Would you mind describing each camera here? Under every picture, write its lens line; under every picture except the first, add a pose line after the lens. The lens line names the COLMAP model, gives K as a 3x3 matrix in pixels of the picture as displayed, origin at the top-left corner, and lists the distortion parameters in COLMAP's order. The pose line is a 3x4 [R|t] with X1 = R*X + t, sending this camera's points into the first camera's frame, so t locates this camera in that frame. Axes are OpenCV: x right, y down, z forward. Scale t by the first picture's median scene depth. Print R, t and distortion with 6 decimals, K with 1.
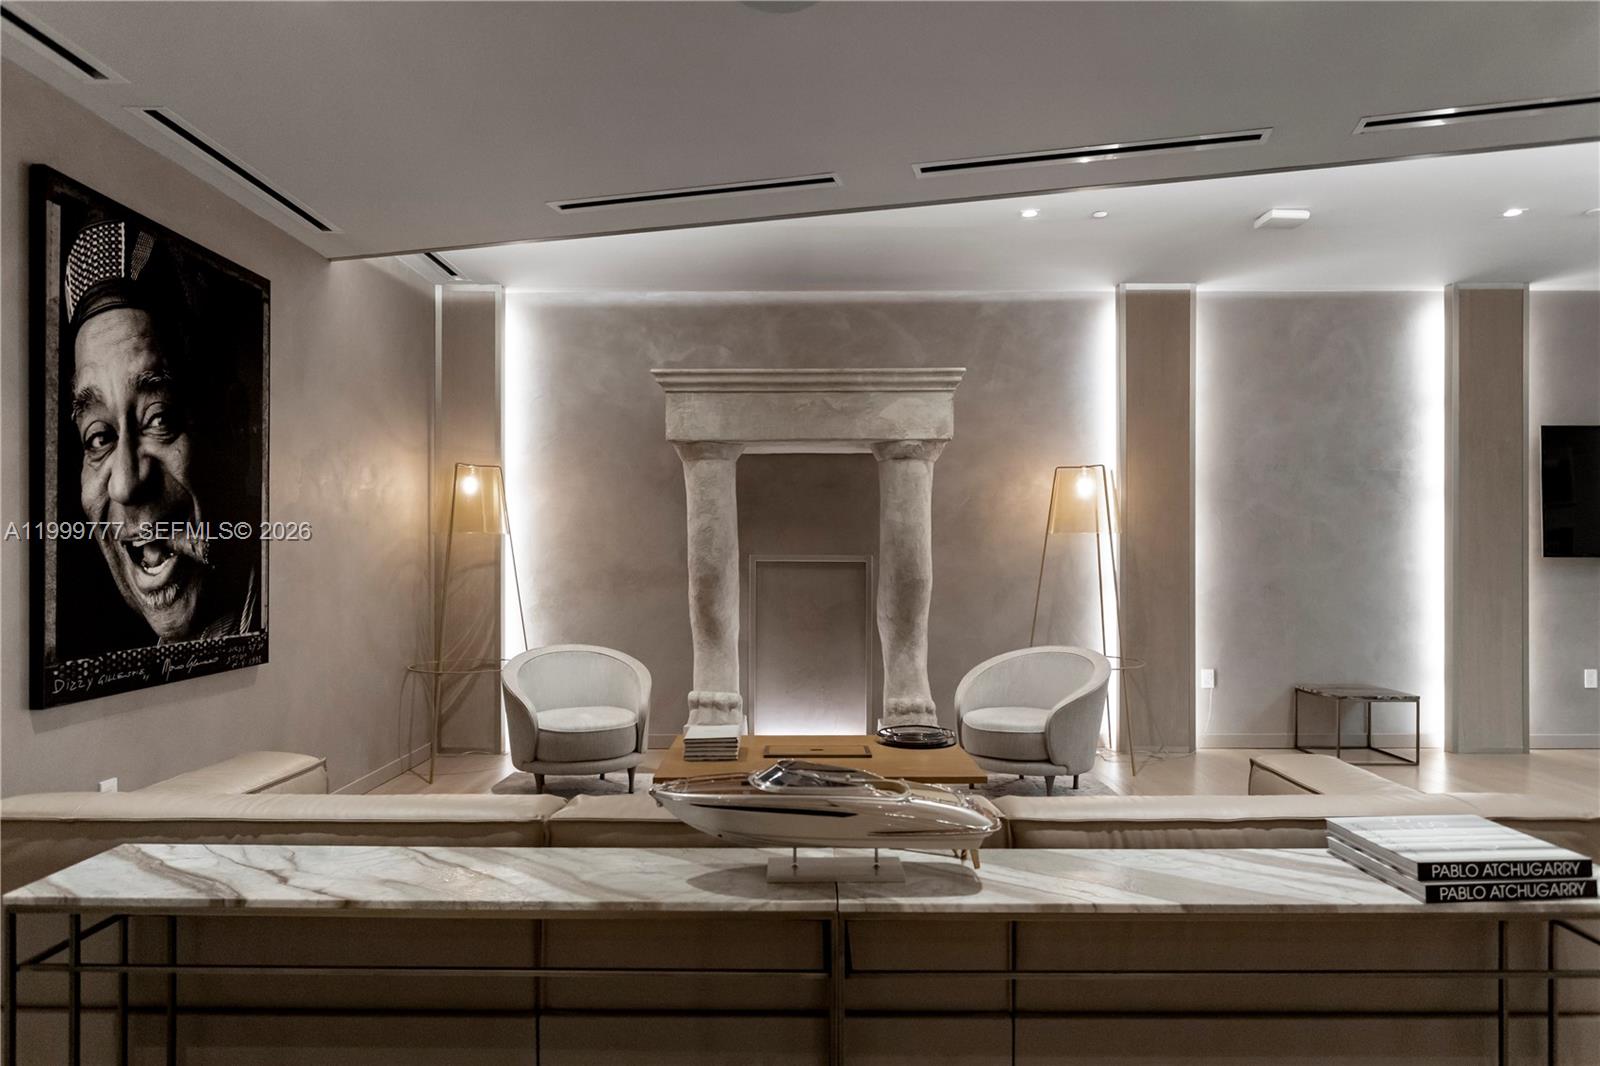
lens RADIAL K [[978.2, 0, 798.9], [0, 978.2, 546.3], [0, 0, 1]] dist [-0.004662, 0.000704]
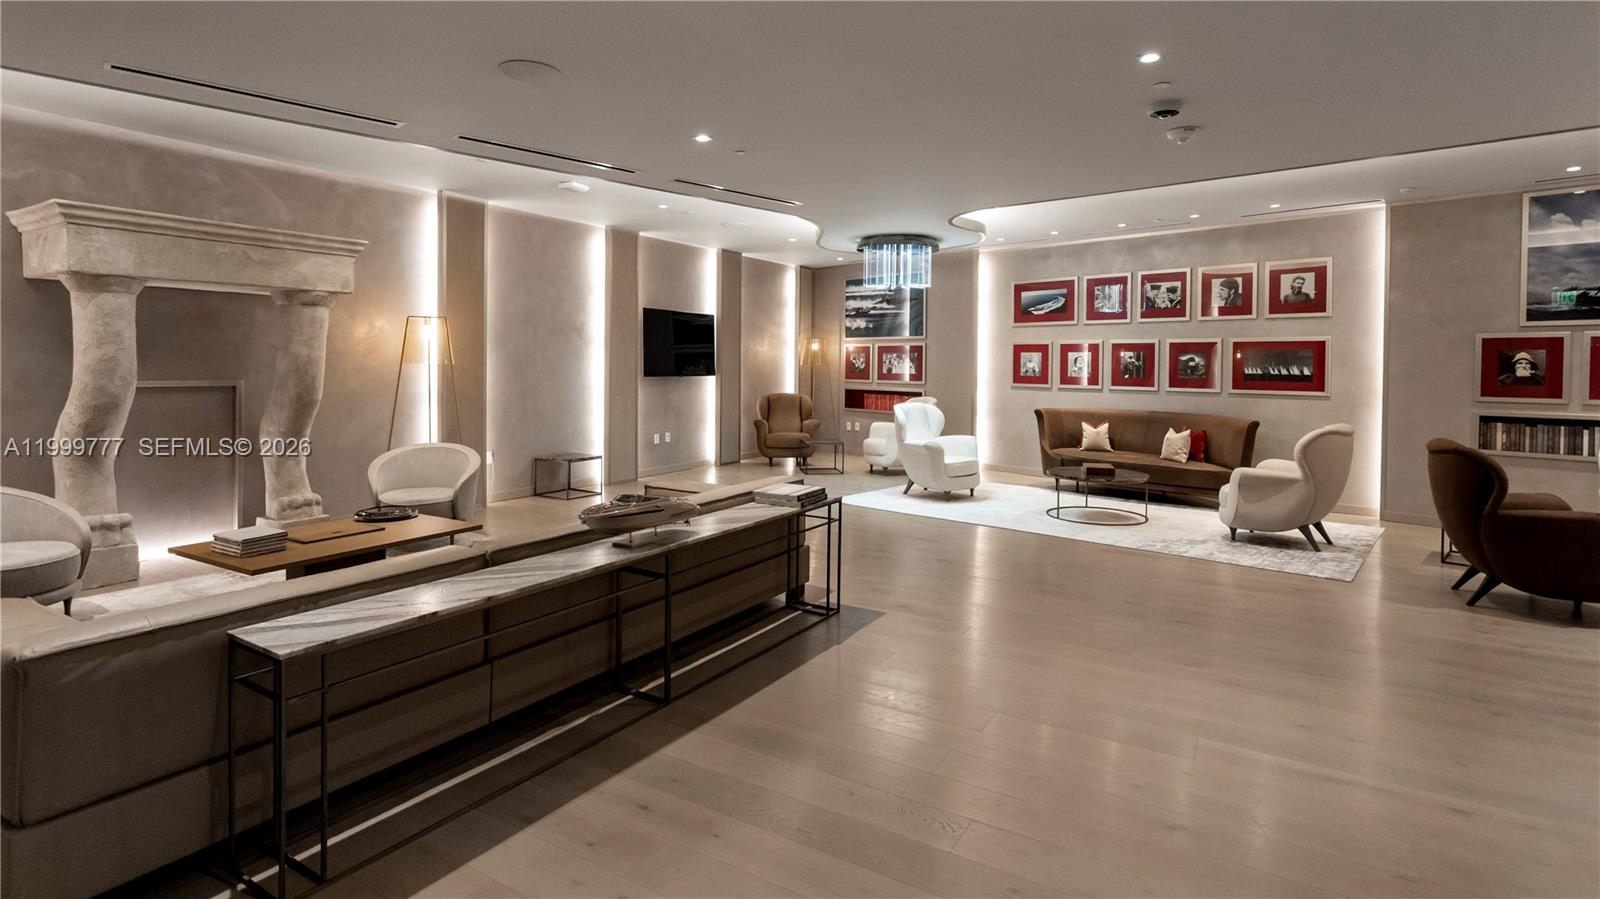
lens RADIAL K [[781.9, 0, 820.3], [0, 781.9, 377.6], [0, 0, 1]] dist [-0.001624, 0.000128]
pose [[0.507893, -0.008961, 0.861373, -0.428384], [-0.015154, 0.999698, 0.019335, -0.025412], [-0.861287, -0.022873, 0.507604, -0.079223]]
